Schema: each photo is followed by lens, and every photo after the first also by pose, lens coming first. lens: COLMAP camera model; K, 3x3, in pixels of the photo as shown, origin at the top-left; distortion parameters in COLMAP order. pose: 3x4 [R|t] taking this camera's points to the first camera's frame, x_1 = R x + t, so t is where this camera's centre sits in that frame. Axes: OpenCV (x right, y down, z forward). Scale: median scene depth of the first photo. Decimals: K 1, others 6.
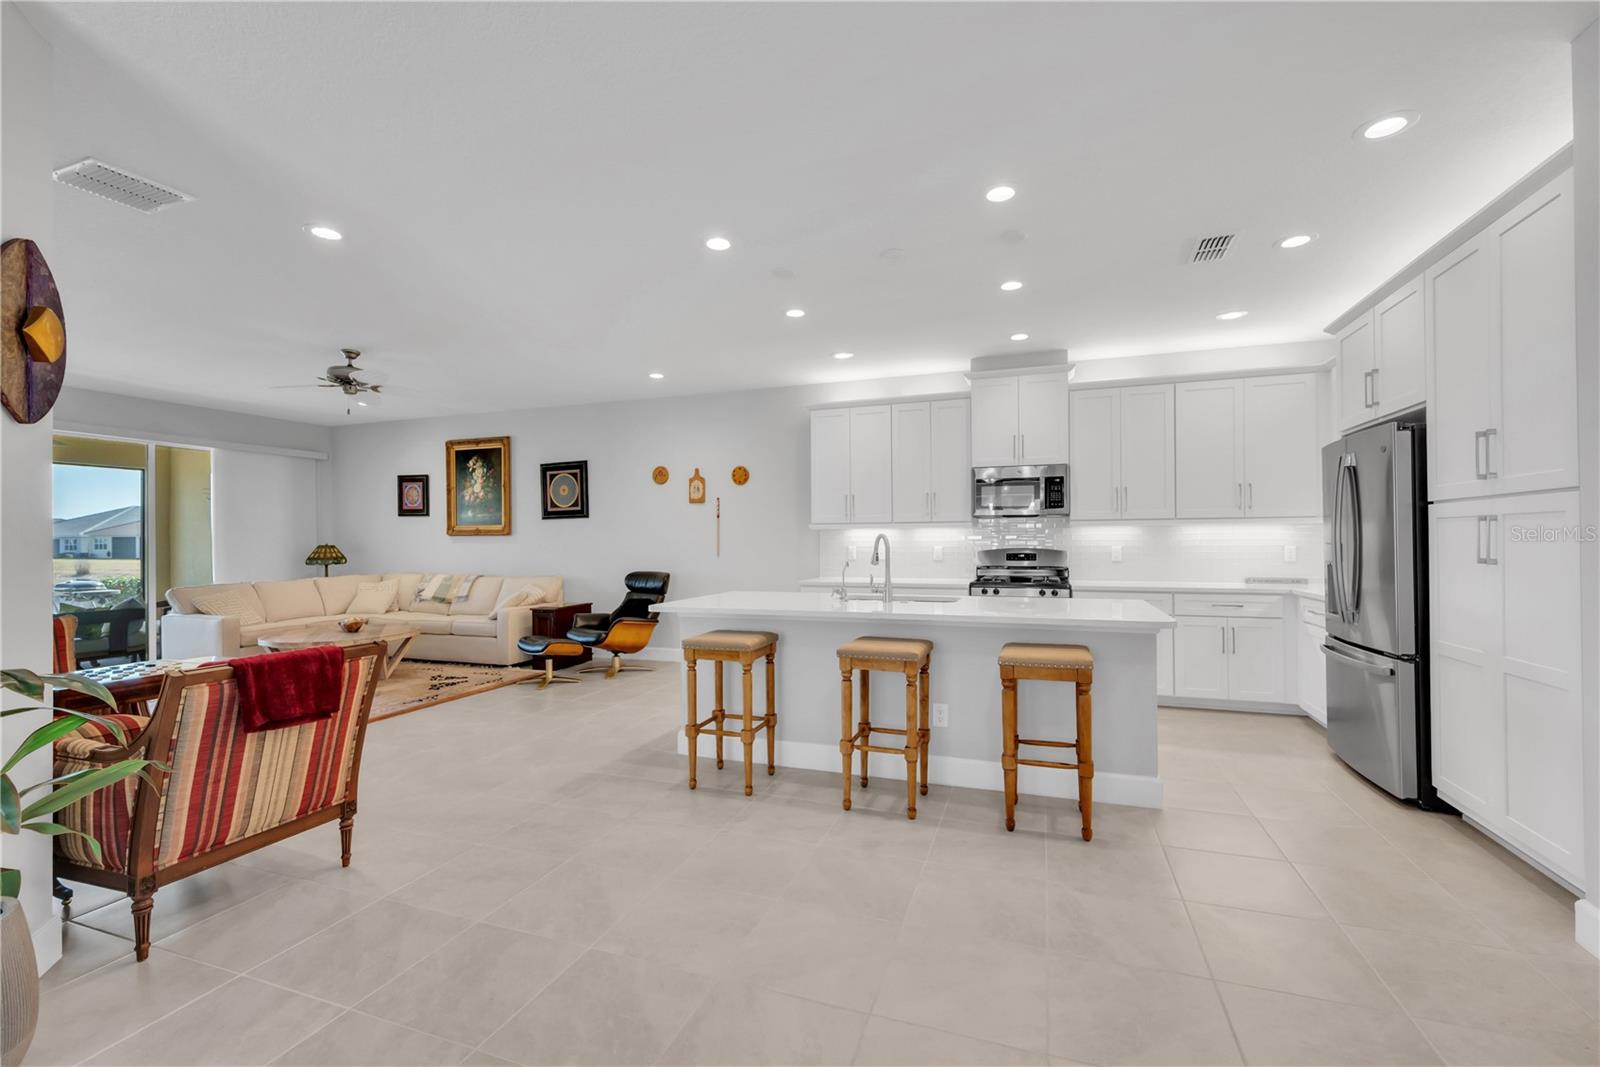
lens RADIAL K [[665.1, 0, 805.6], [0, 665.1, 537.1], [0, 0, 1]] dist [0.001879, 0.000312]
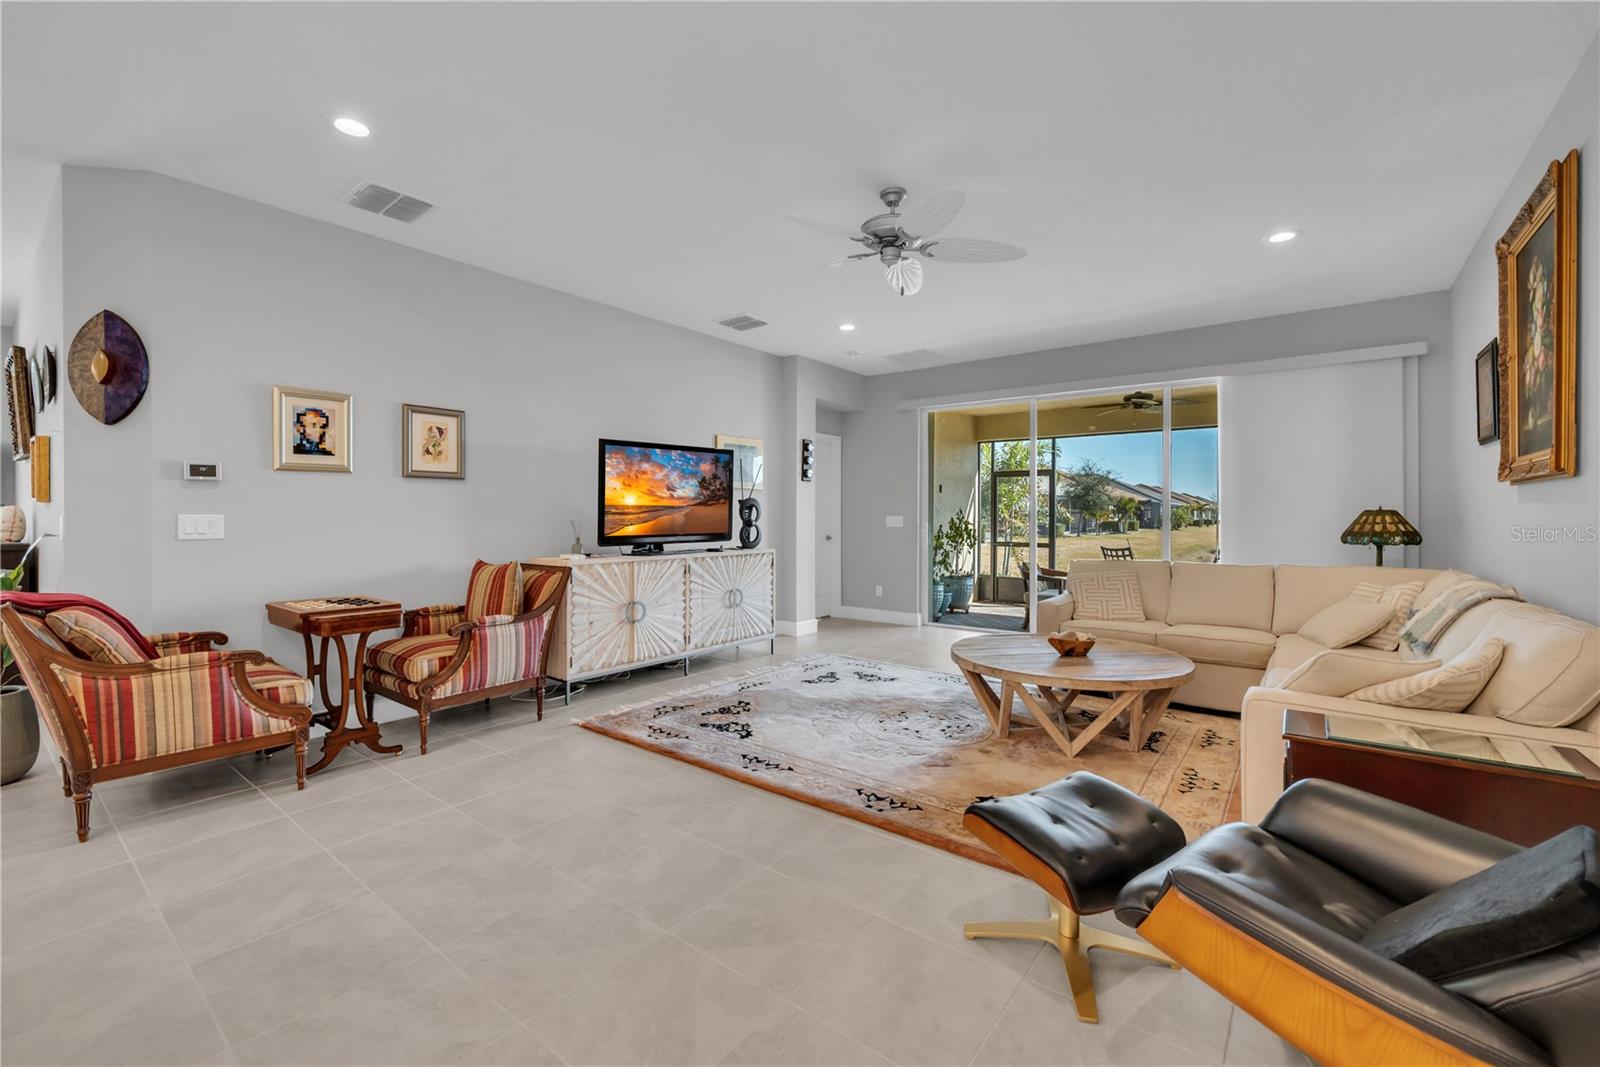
lens RADIAL K [[665.1, 0, 805.6], [0, 665.1, 537.1], [0, 0, 1]] dist [0.001879, 0.000312]
pose [[-0.300654, 0.040687, -0.952865, -0.045027], [0.003225, 0.999127, 0.041645, 0.010975], [0.953728, 0.009447, -0.300523, 0.779961]]
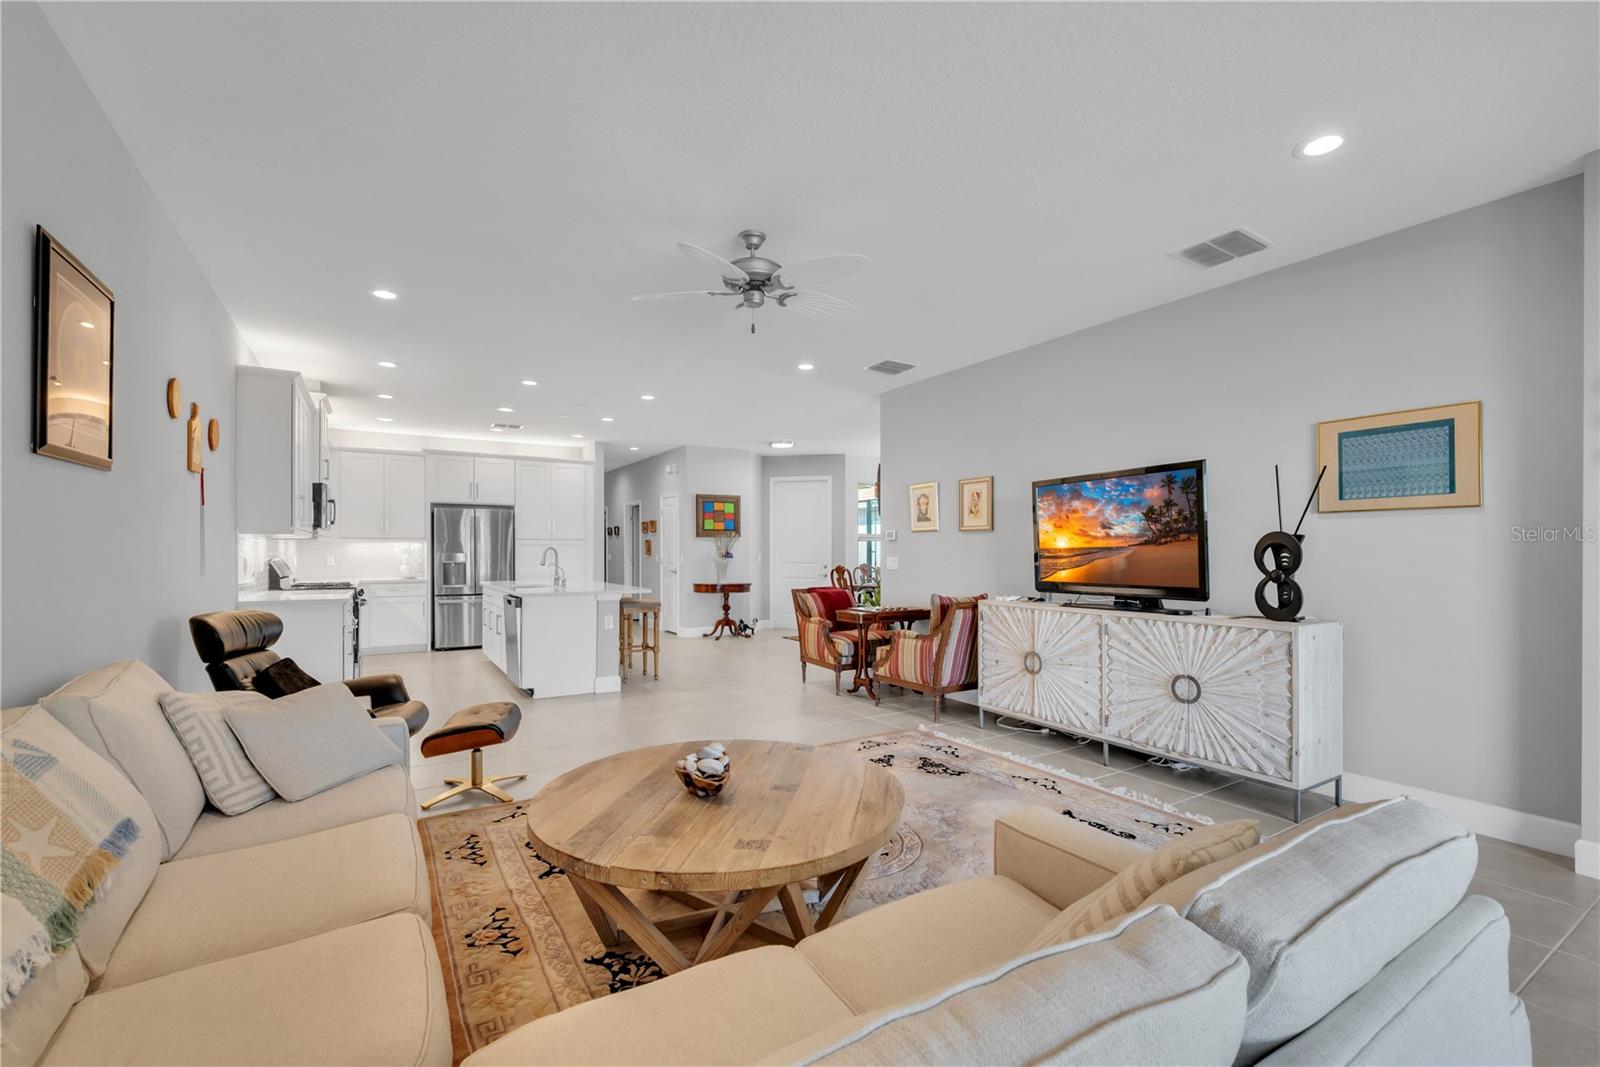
lens RADIAL K [[708.9, 0, 794.7], [0, 708.9, 549.1], [0, 0, 1]] dist [0.002109, 0.000215]
pose [[-0.770596, 0.010548, 0.637236, -0.799467], [0.001872, 0.999896, -0.014287, 0.015375], [-0.637321, -0.009816, -0.770536, 1.044971]]
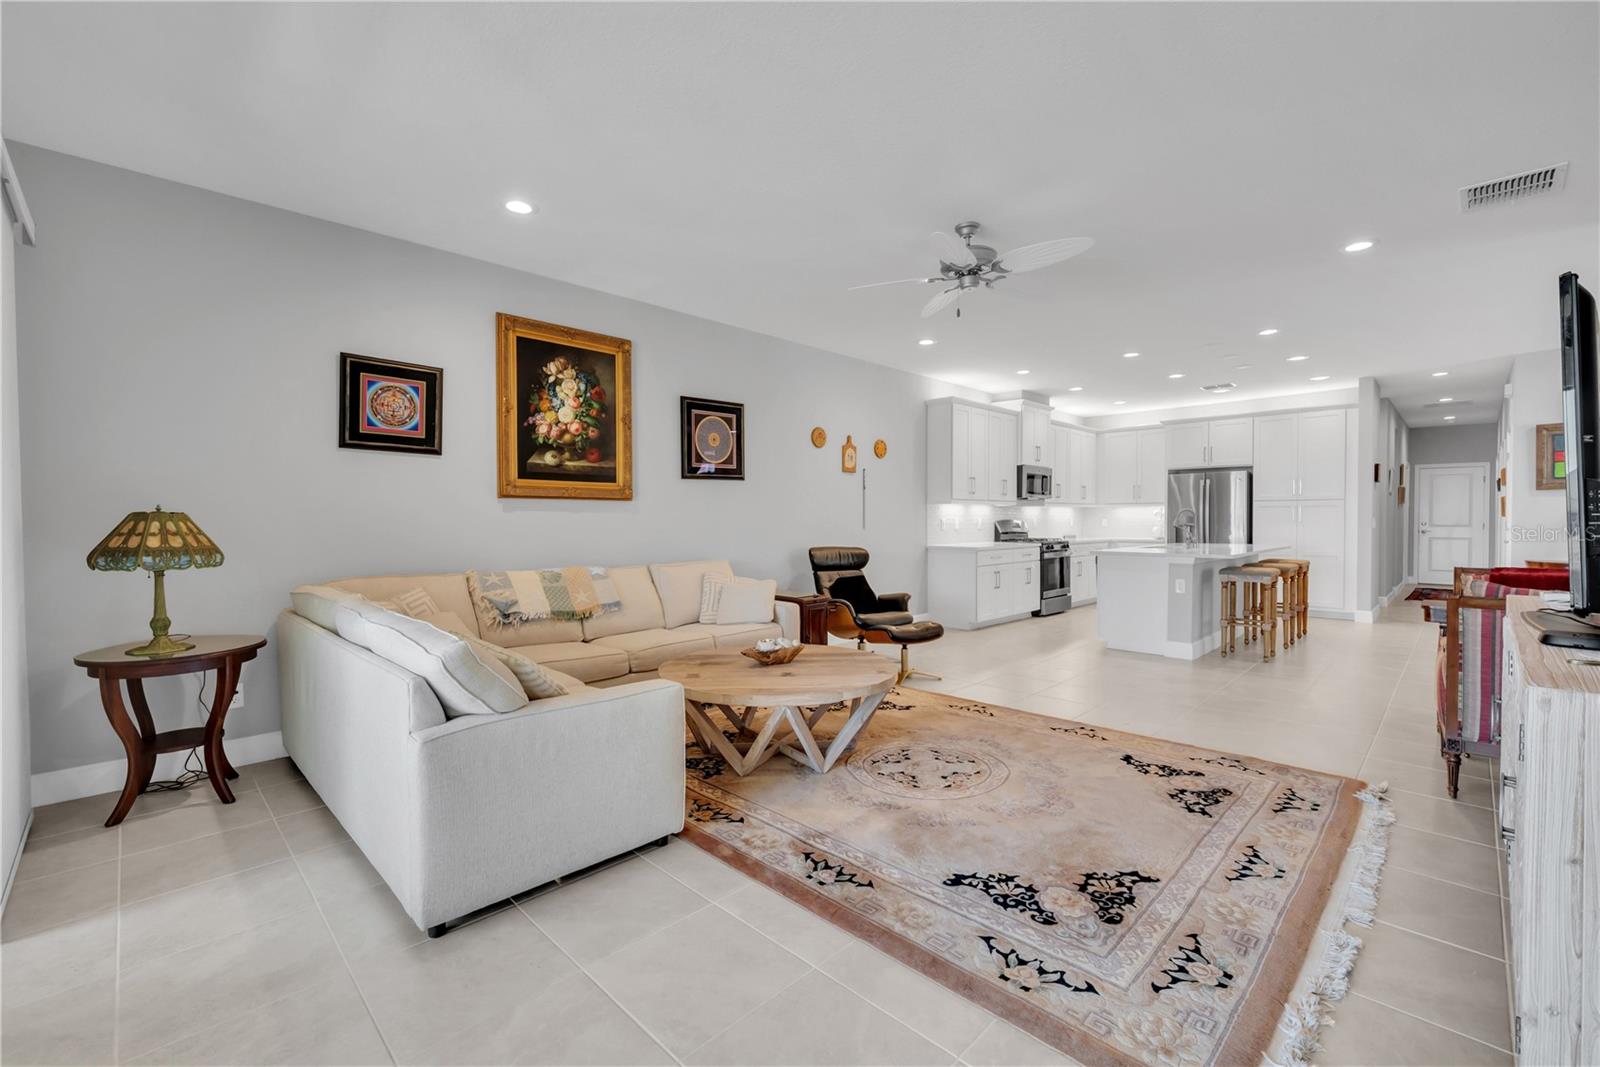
lens RADIAL K [[675.3, 0, 800.0], [0, 675.3, 533.5], [0, 0, 1]] dist [0.001317, 0.000151]
pose [[0.425955, -0.014683, 0.904625, -0.979350], [-0.004453, 0.999822, 0.018325, 0.016824], [-0.904733, -0.011834, 0.425814, 0.604129]]
